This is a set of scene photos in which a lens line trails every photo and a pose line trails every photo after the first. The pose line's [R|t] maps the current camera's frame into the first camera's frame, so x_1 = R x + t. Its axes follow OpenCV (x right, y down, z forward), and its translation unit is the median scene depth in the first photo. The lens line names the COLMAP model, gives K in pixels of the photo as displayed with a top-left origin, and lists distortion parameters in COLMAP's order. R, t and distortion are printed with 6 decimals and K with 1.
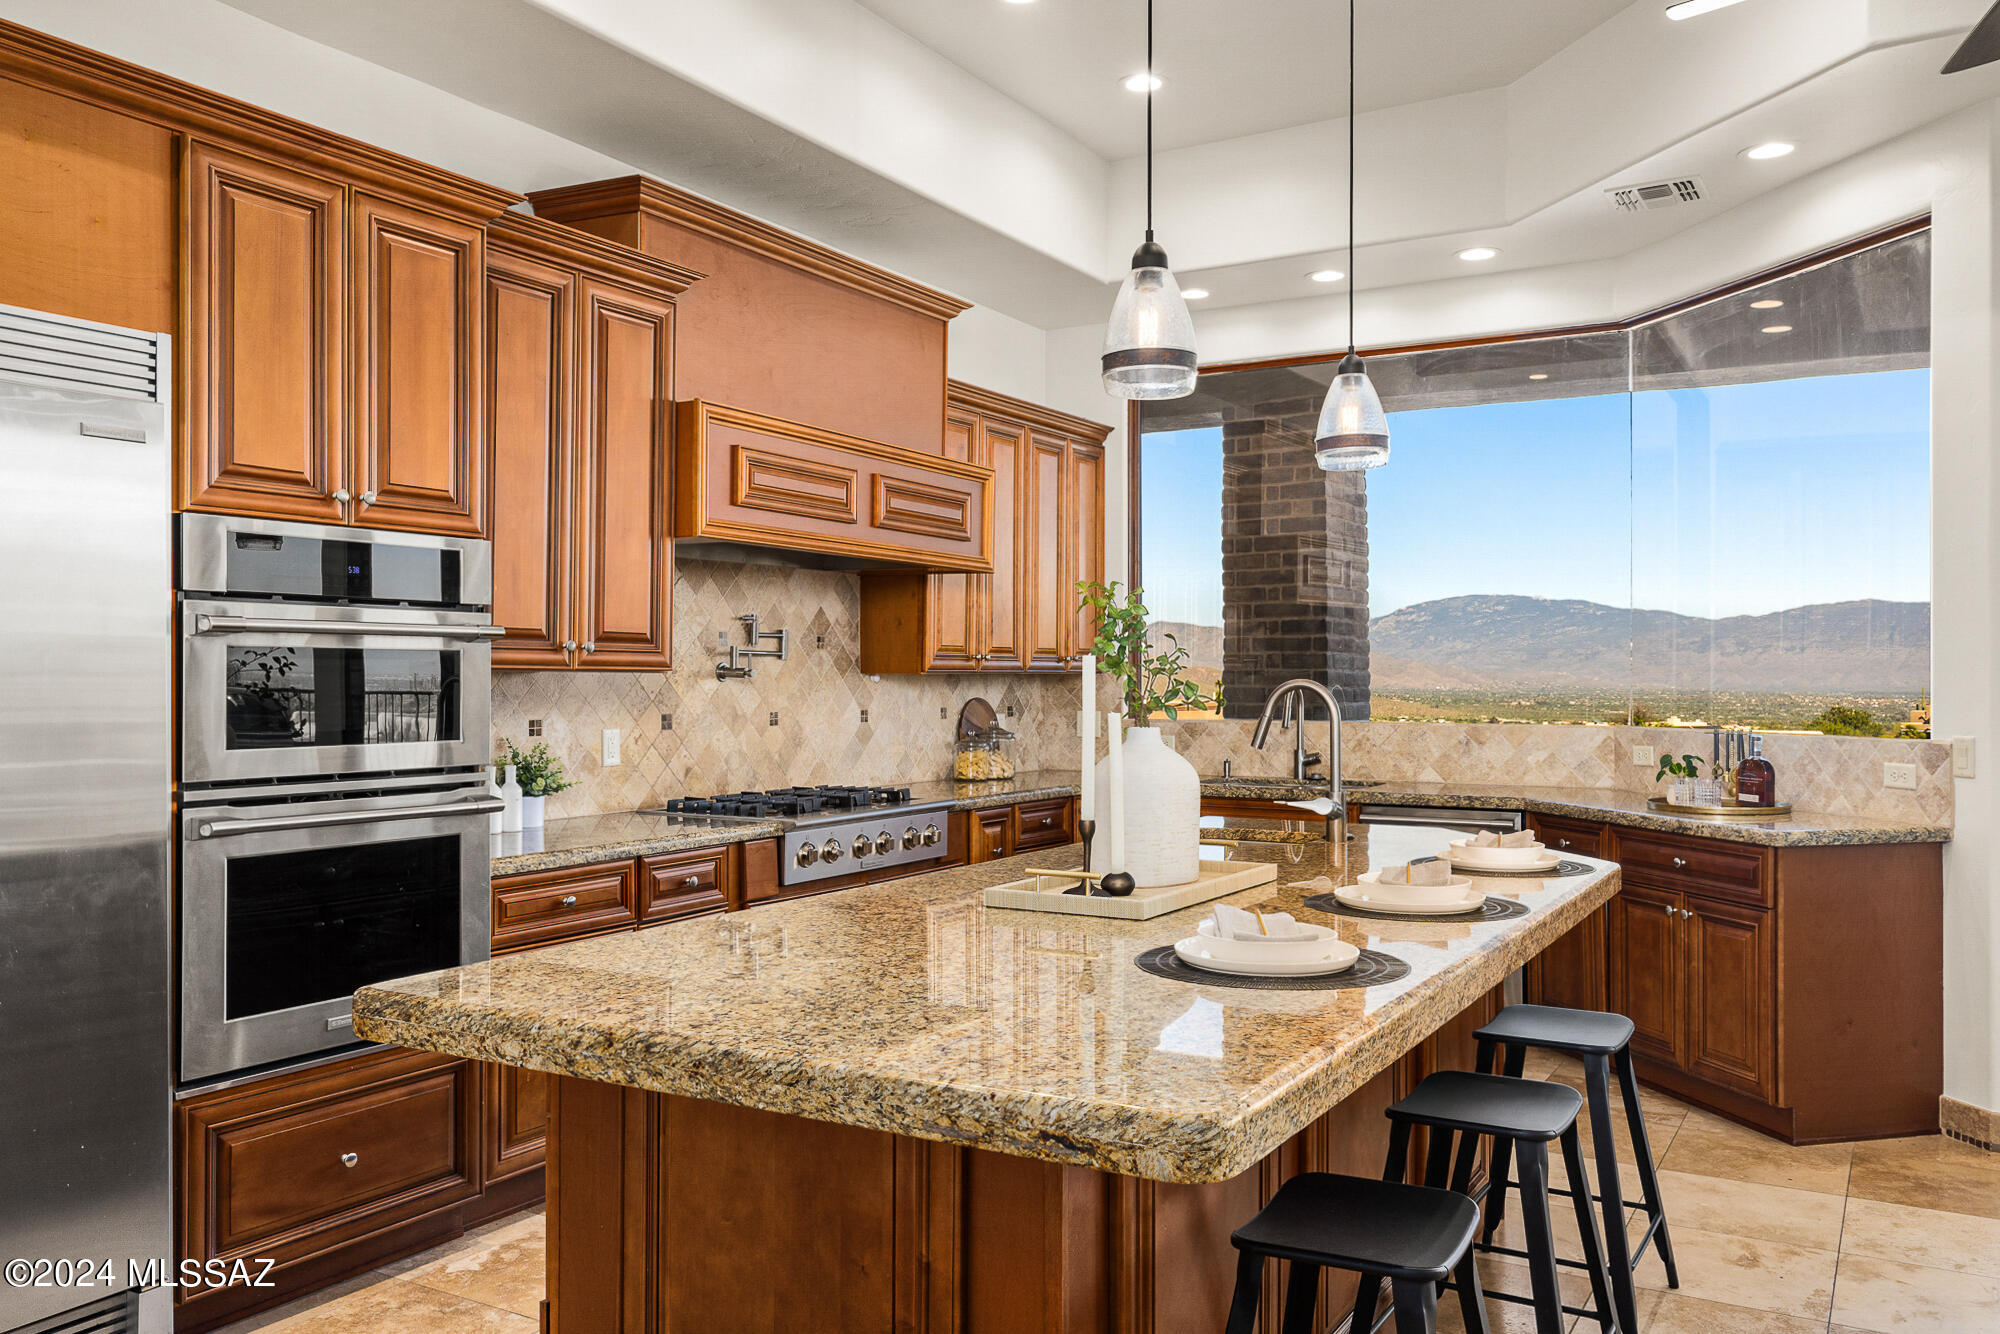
lens RADIAL K [[1605.2, 0, 1000.6], [0, 1605.2, 679.8], [0, 0, 1]] dist [-0.006362, -0.001145]
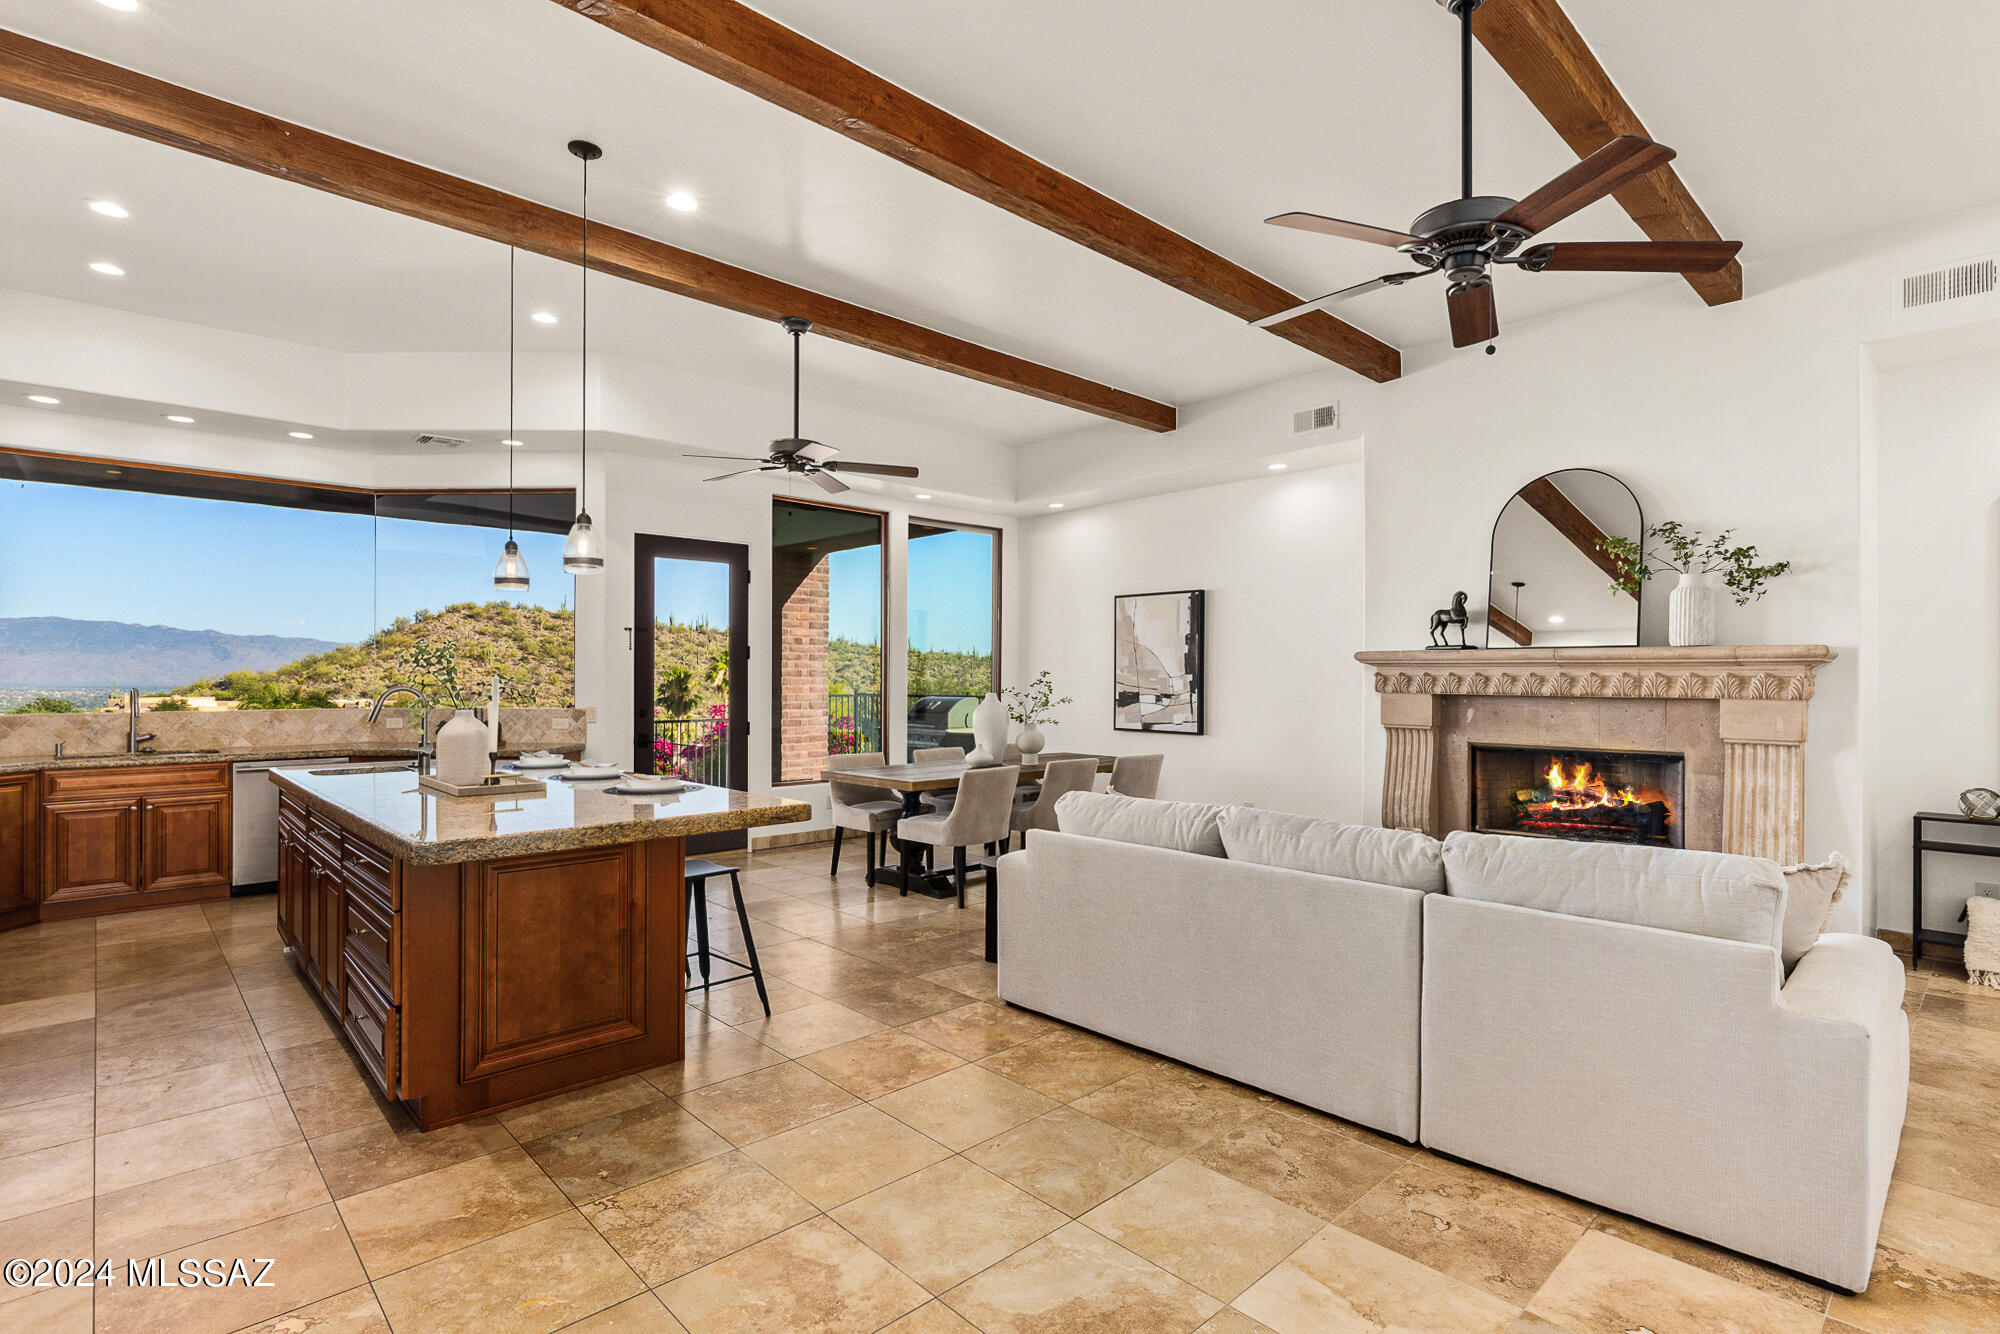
lens RADIAL K [[960.9, 0, 998.3], [0, 960.9, 673.6], [0, 0, 1]] dist [-0.003603, -0.000088]
pose [[0.289528, 0.000875, 0.957169, -0.592261], [0.002325, 0.999996, -0.001618, -0.010450], [-0.957167, 0.002694, 0.289525, -0.031752]]
